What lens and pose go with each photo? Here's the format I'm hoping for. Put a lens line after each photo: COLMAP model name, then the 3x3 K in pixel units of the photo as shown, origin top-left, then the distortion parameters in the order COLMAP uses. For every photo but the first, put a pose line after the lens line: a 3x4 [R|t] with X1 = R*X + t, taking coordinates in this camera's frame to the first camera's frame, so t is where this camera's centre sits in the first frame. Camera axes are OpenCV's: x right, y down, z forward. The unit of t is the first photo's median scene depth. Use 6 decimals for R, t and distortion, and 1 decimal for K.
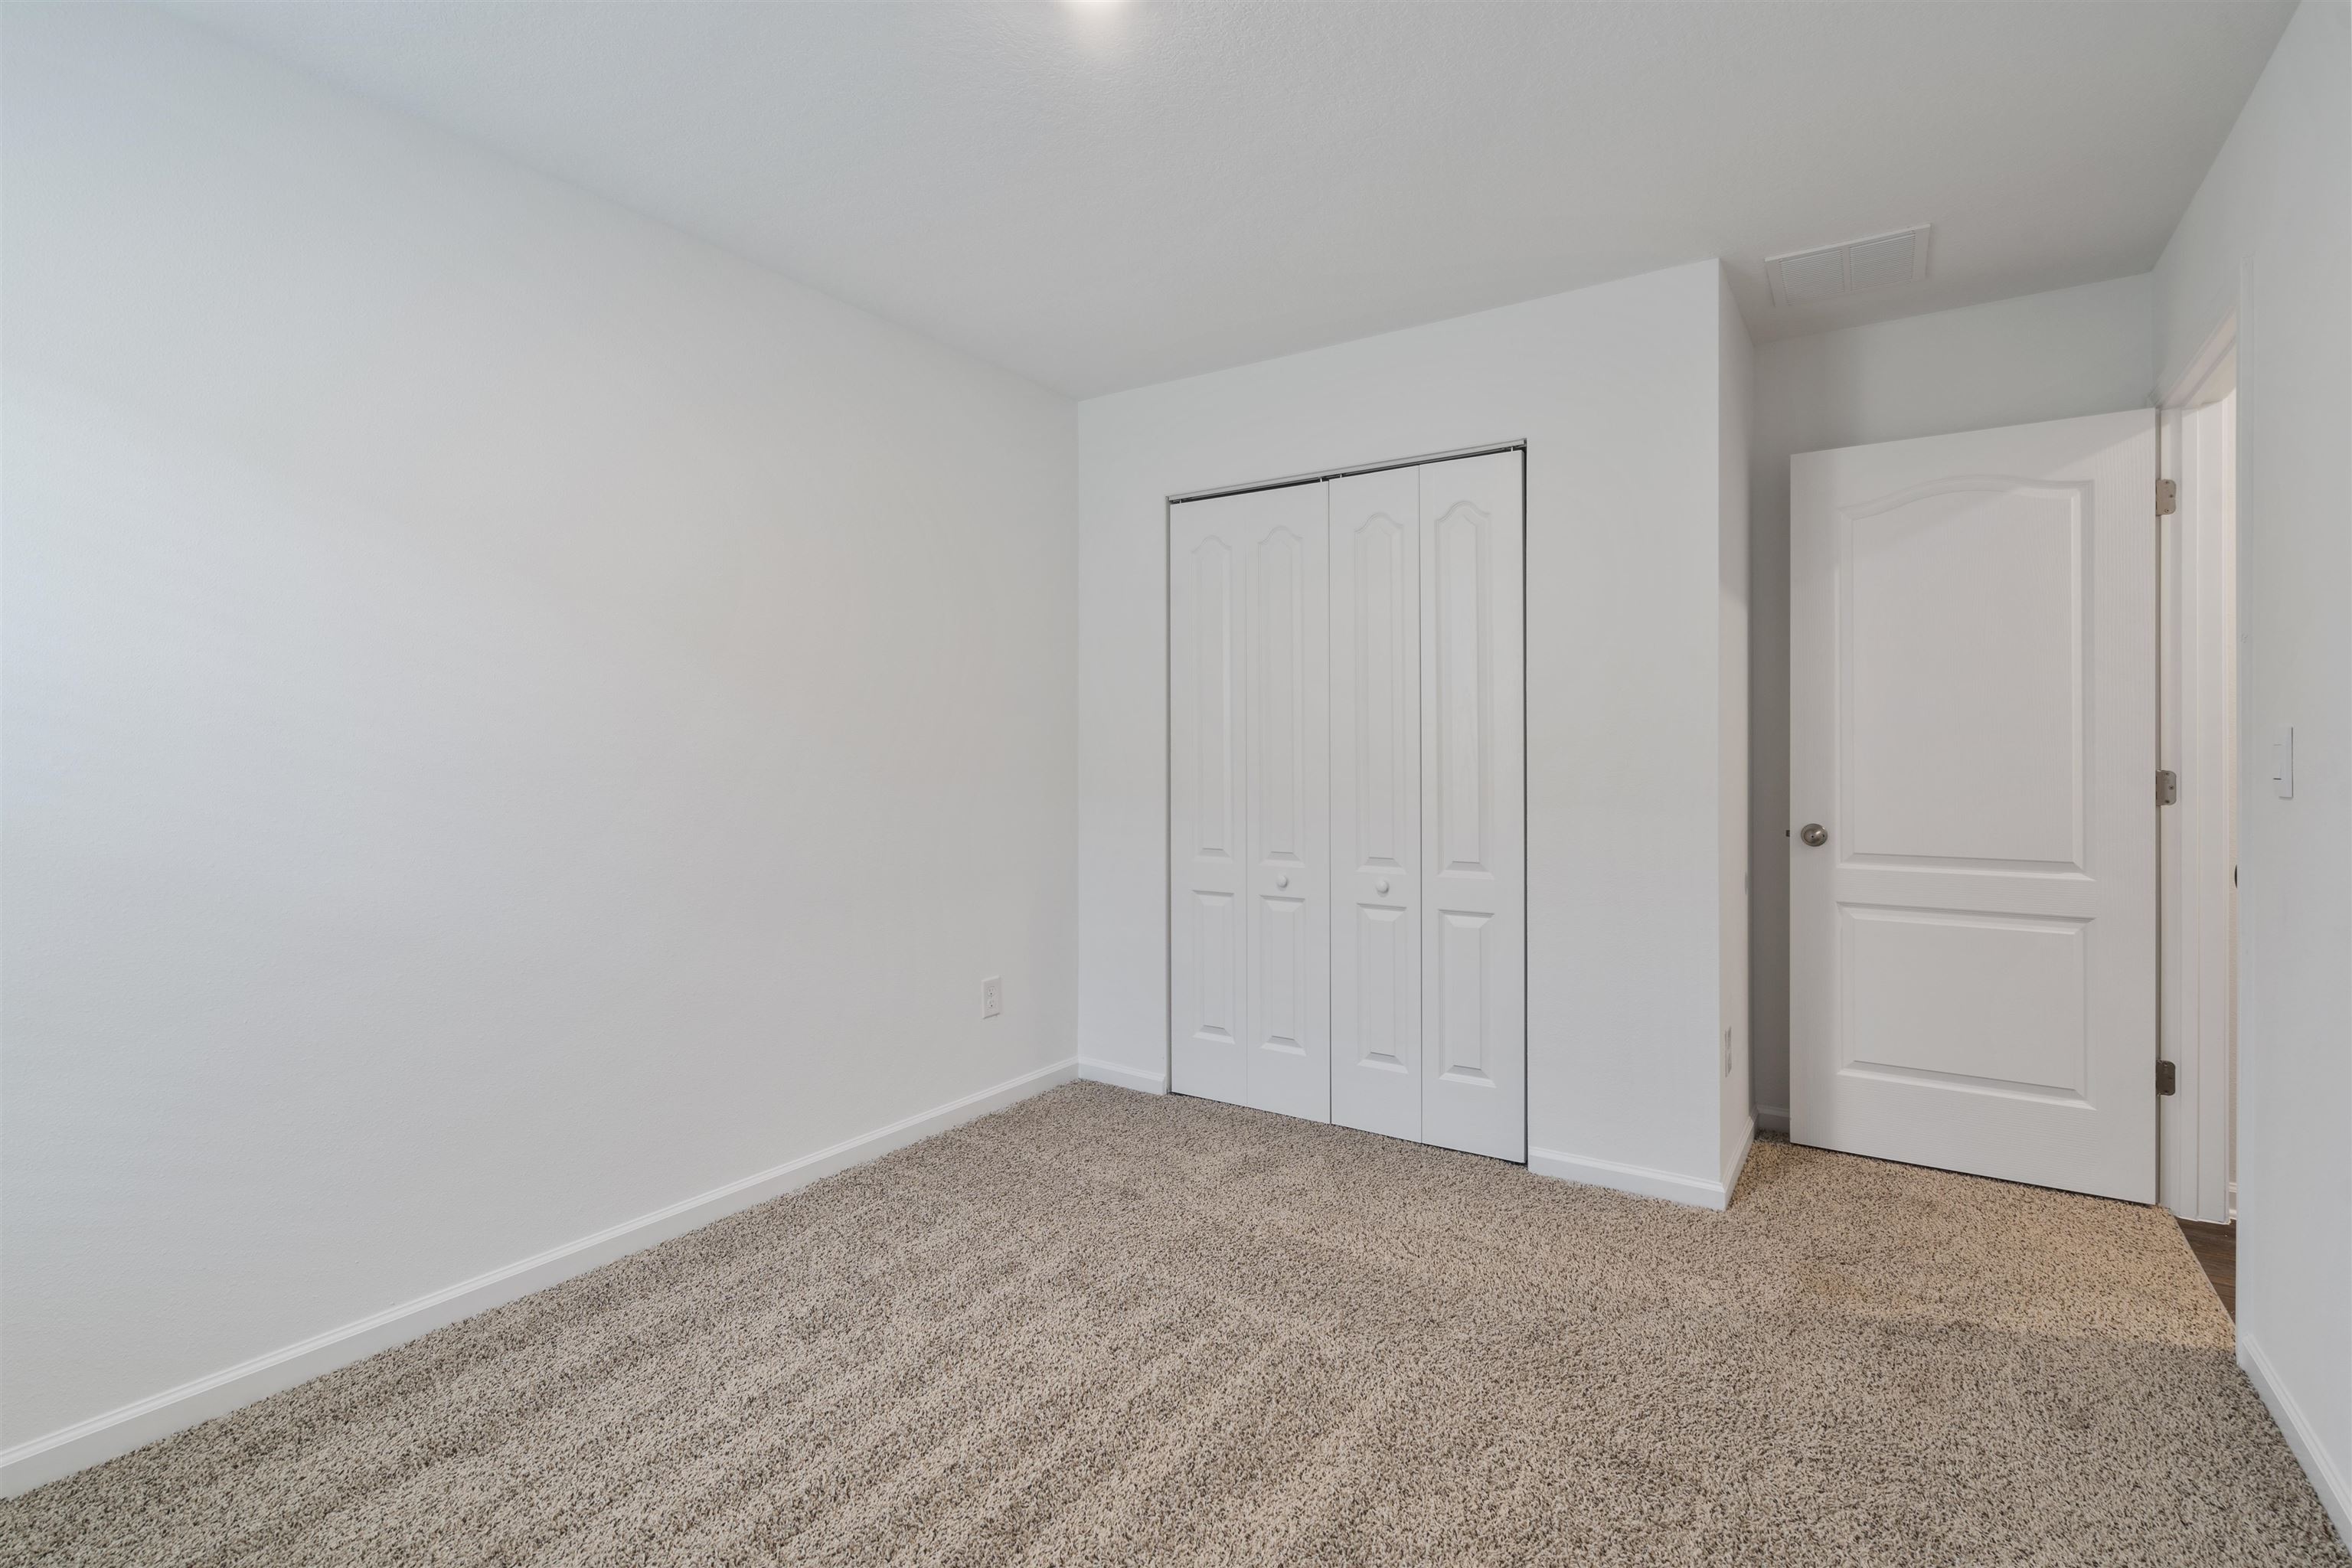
lens RADIAL K [[1088.8, 0, 1173.4], [0, 1088.8, 771.9], [0, 0, 1]] dist [0.003794, 0.000808]
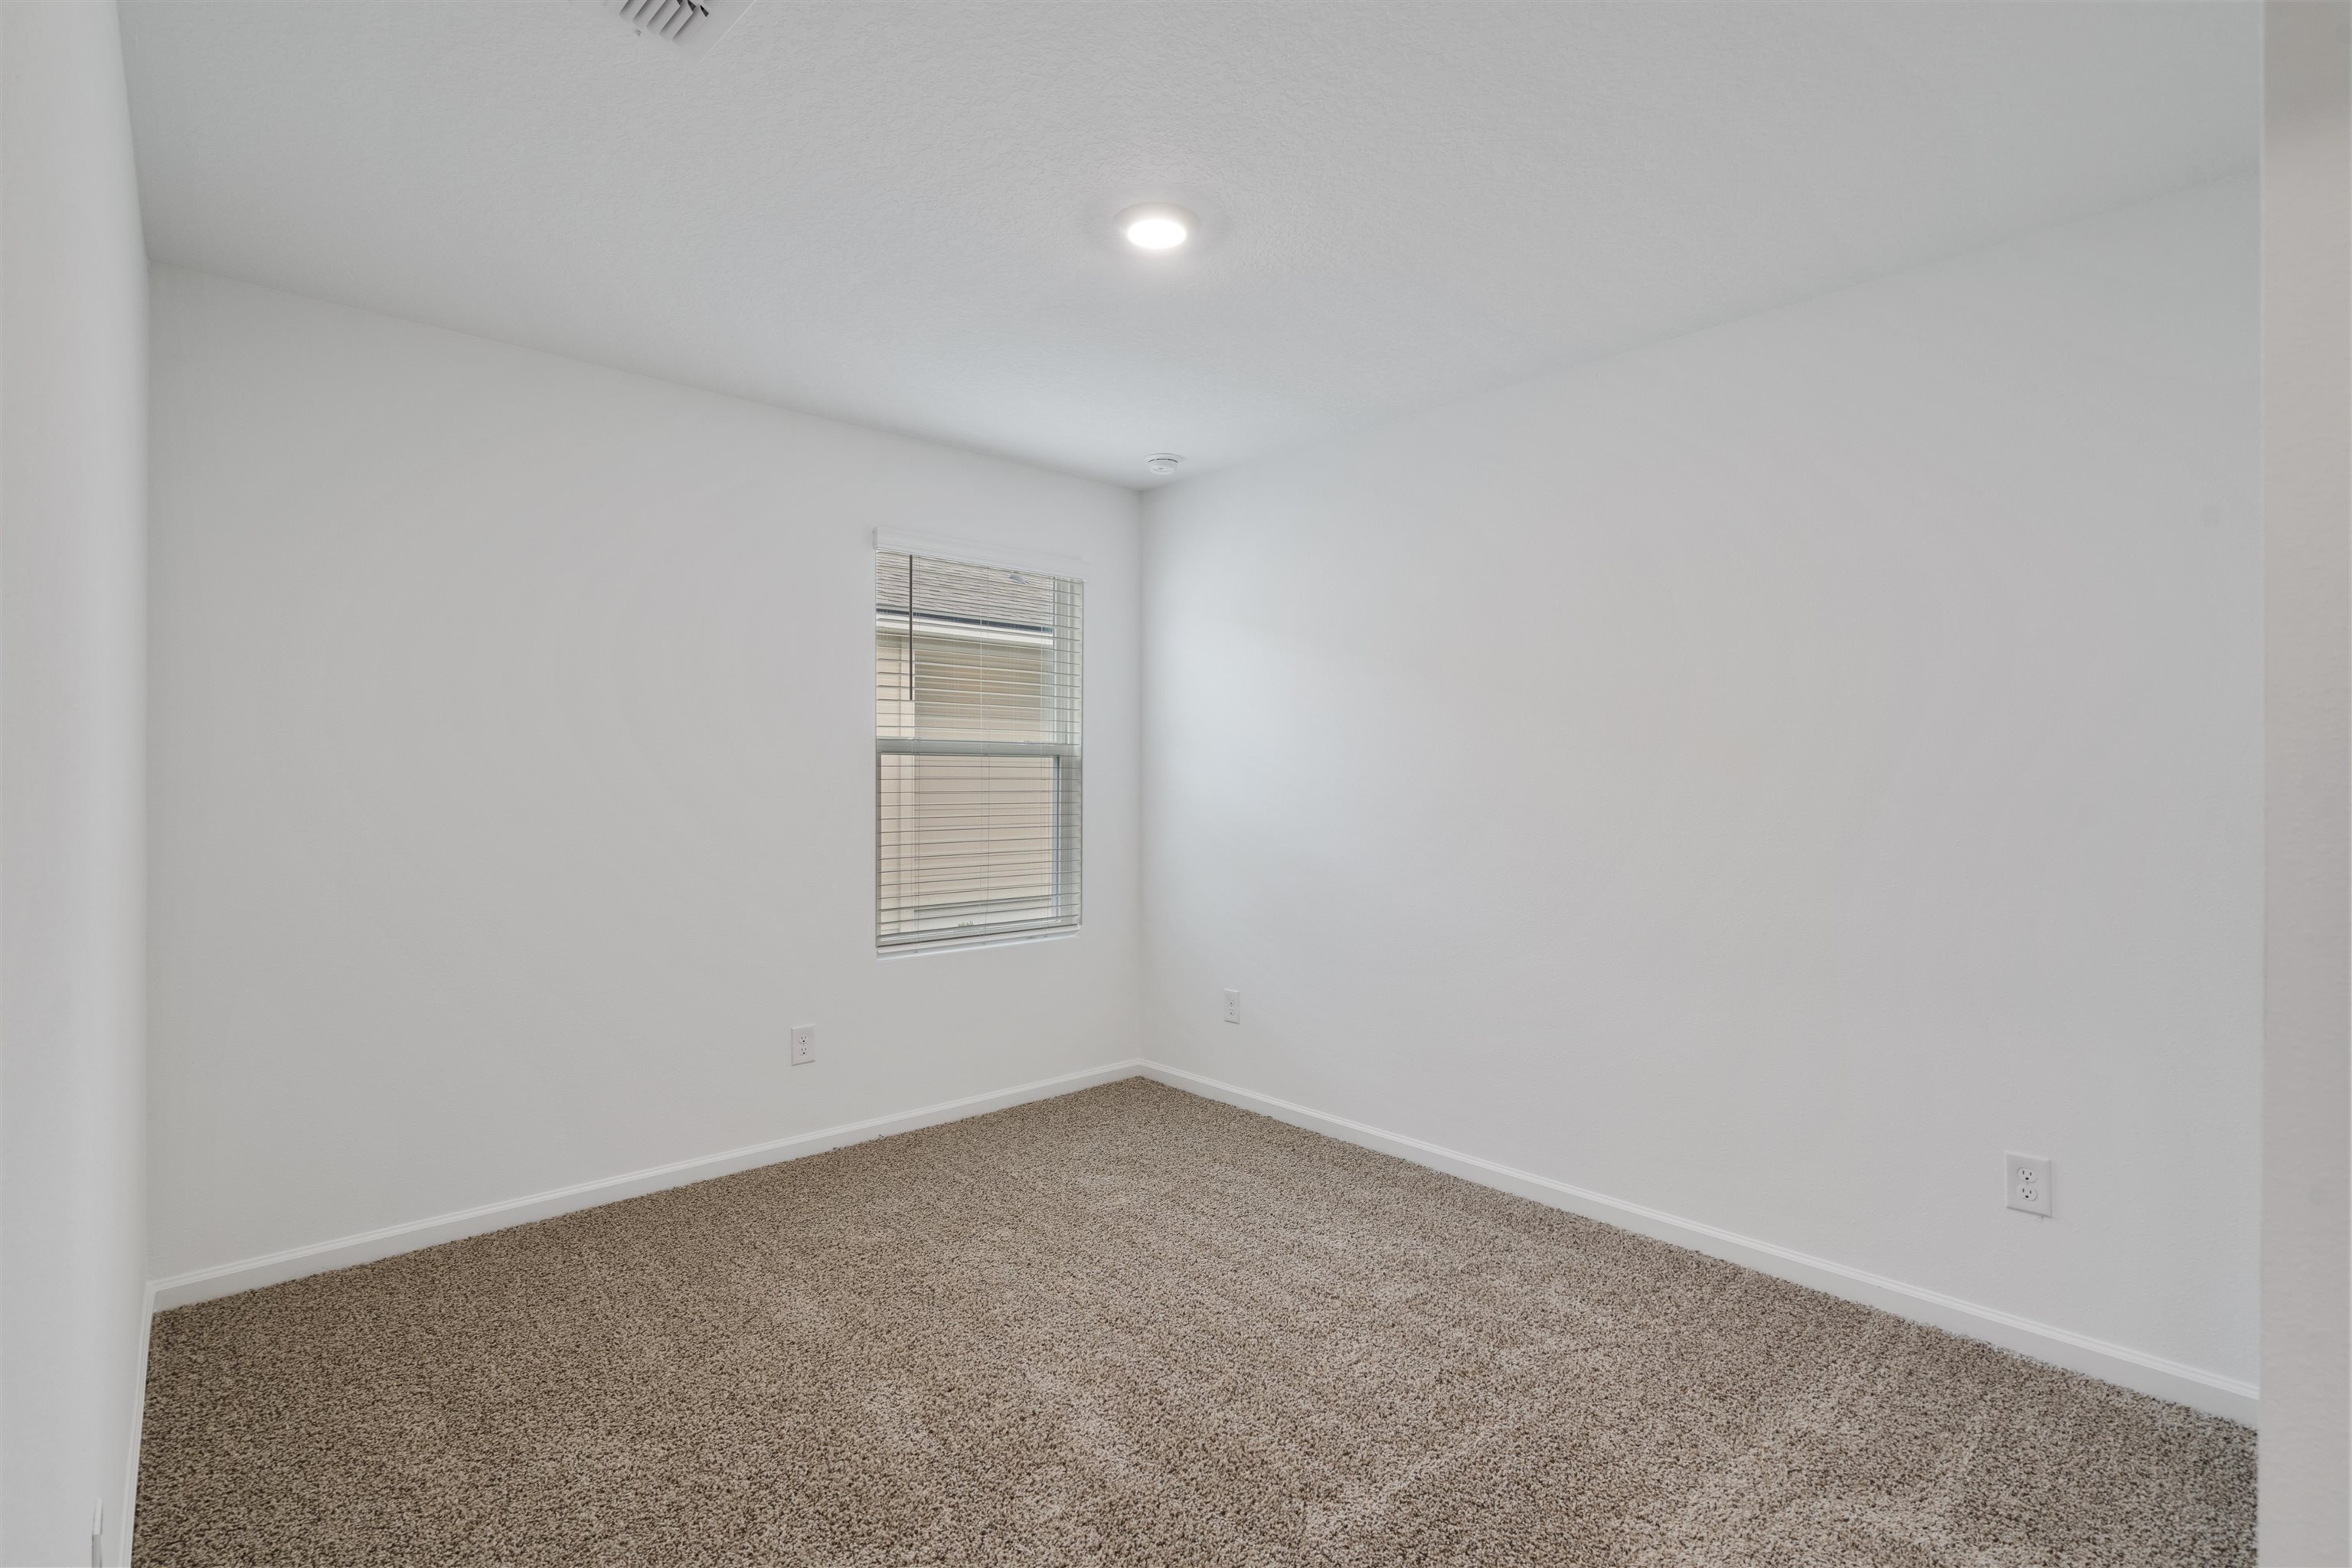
lens RADIAL K [[1088.8, 0, 1157.3], [0, 1088.8, 769.6], [0, 0, 1]] dist [0.003794, 0.000808]
pose [[-0.240316, -0.000003, -0.970695, 0.754451], [-0.009479, 0.999952, 0.002344, -0.055354], [0.970648, 0.009765, -0.240305, 0.783184]]
